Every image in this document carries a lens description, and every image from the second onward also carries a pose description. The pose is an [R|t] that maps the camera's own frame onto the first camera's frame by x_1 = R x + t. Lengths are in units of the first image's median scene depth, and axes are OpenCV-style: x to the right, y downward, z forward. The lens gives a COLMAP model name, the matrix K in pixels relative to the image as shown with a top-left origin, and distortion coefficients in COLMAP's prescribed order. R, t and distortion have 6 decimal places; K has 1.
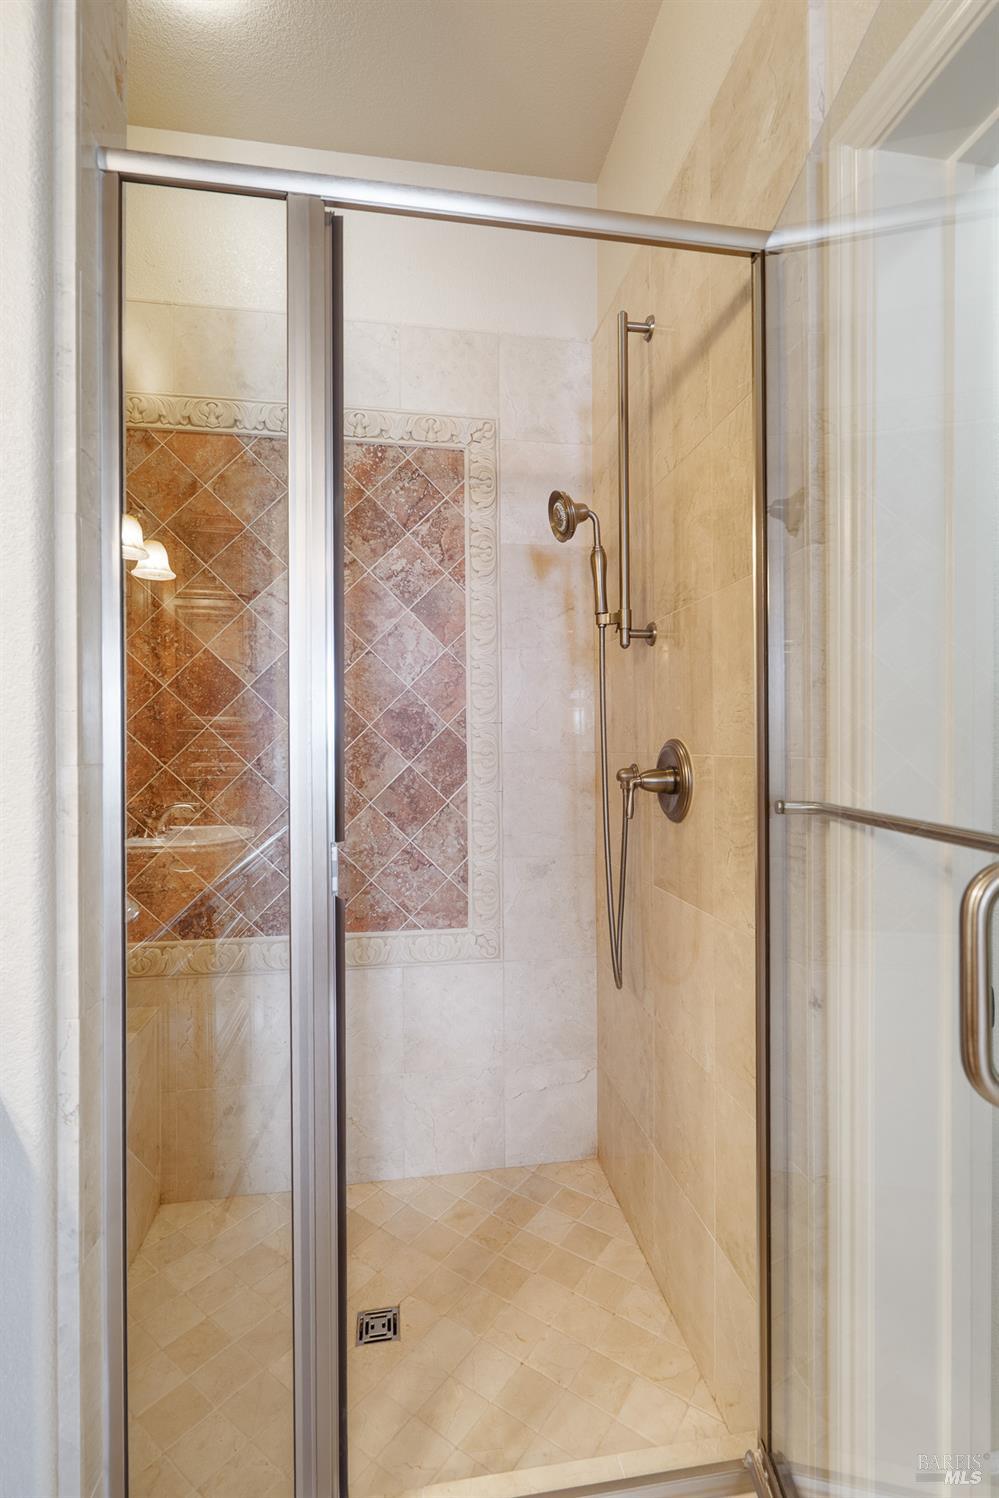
lens RADIAL K [[682.4, 0, 506.3], [0, 682.4, 744.4], [0, 0, 1]] dist [-0.008205, 0.003507]
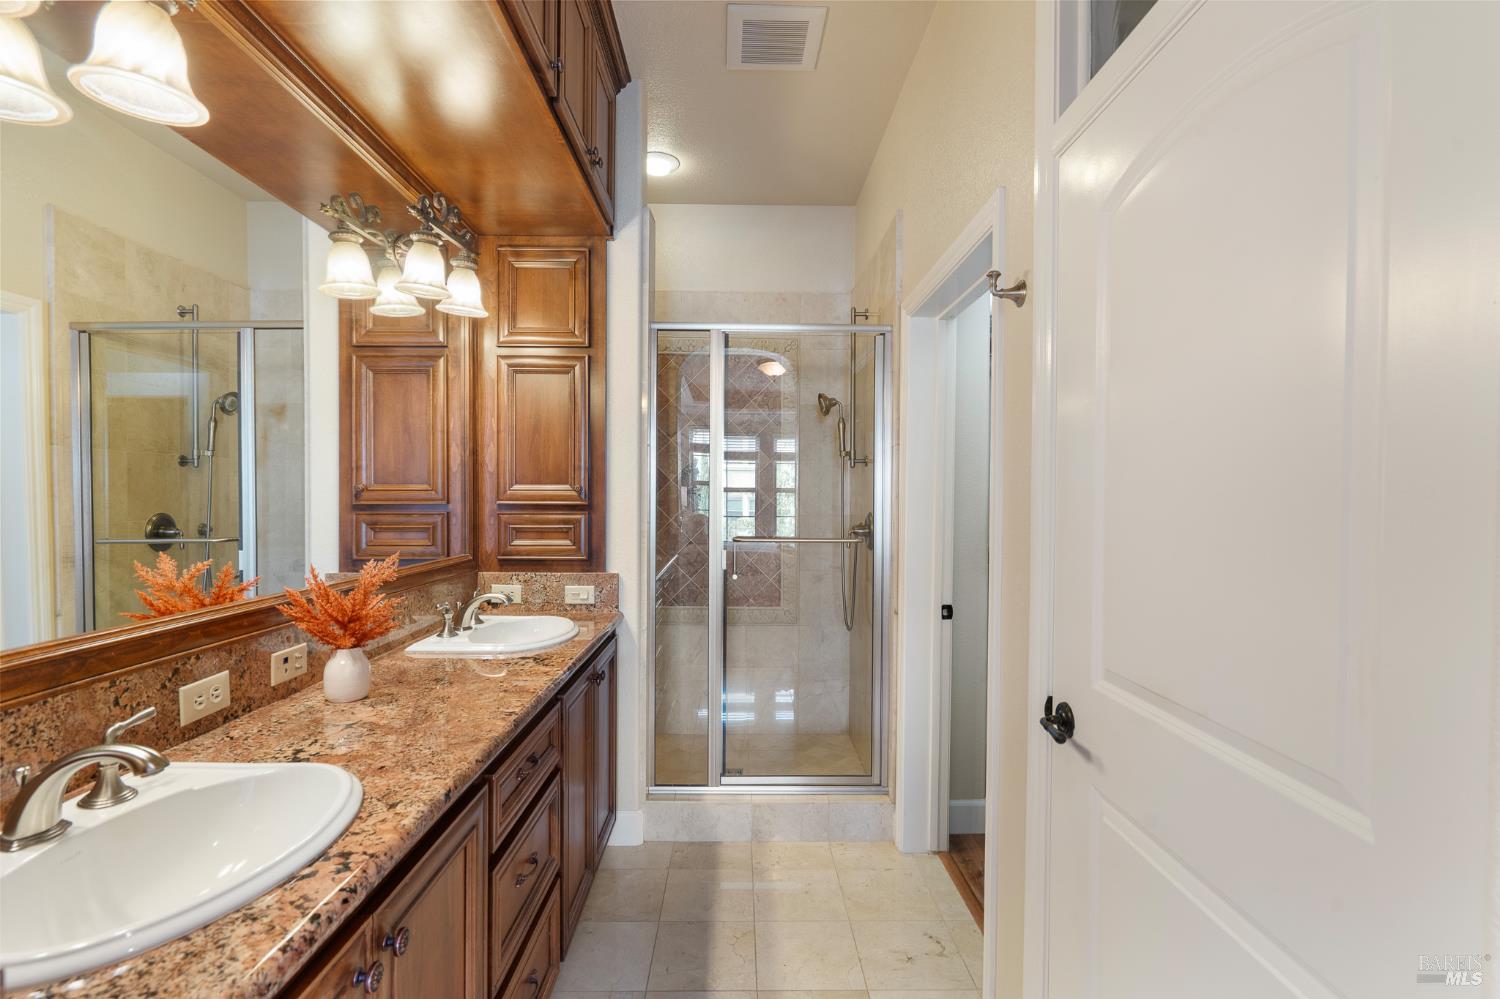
lens RADIAL K [[683.3, 0, 743.2], [0, 683.3, 501.7], [0, 0, 1]] dist [-0.008205, 0.003507]
pose [[0.988670, 0.011354, -0.149673, 0.134458], [-0.010513, 0.999924, 0.006408, -0.038918], [0.149734, -0.004762, 0.988715, -0.982119]]
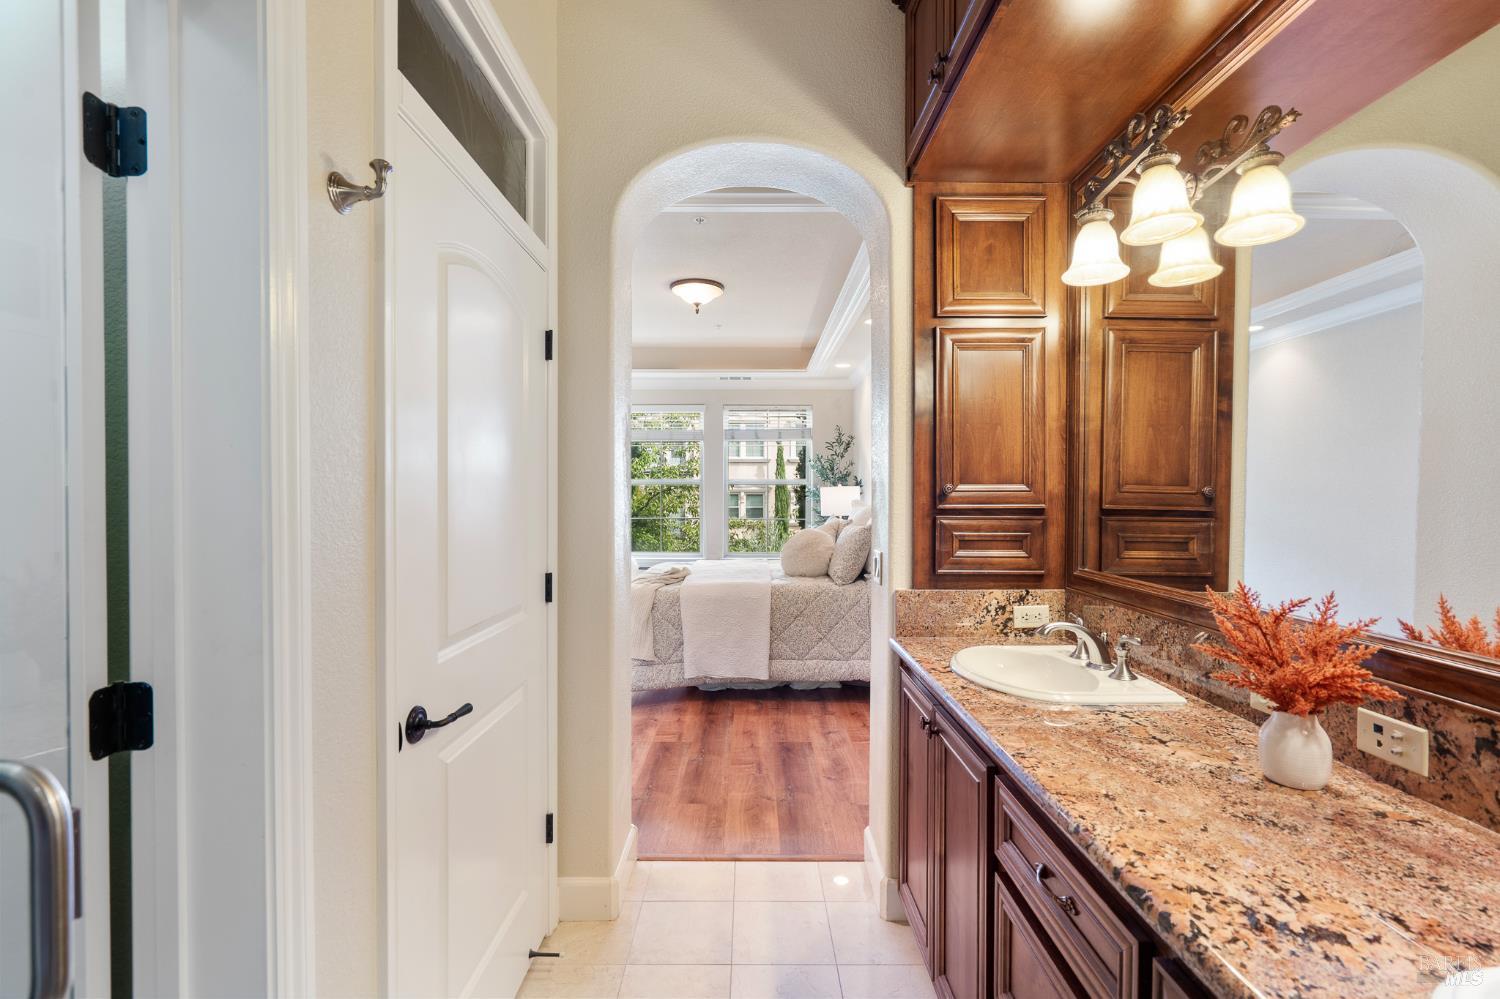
lens RADIAL K [[683.3, 0, 751.5], [0, 683.3, 505.6], [0, 0, 1]] dist [-0.008205, 0.003507]
pose [[-0.988210, -0.002065, 0.153088, -0.150000], [0.000537, 0.999856, 0.016956, -0.043057], [-0.153101, 0.016838, -0.988067, 0.862544]]
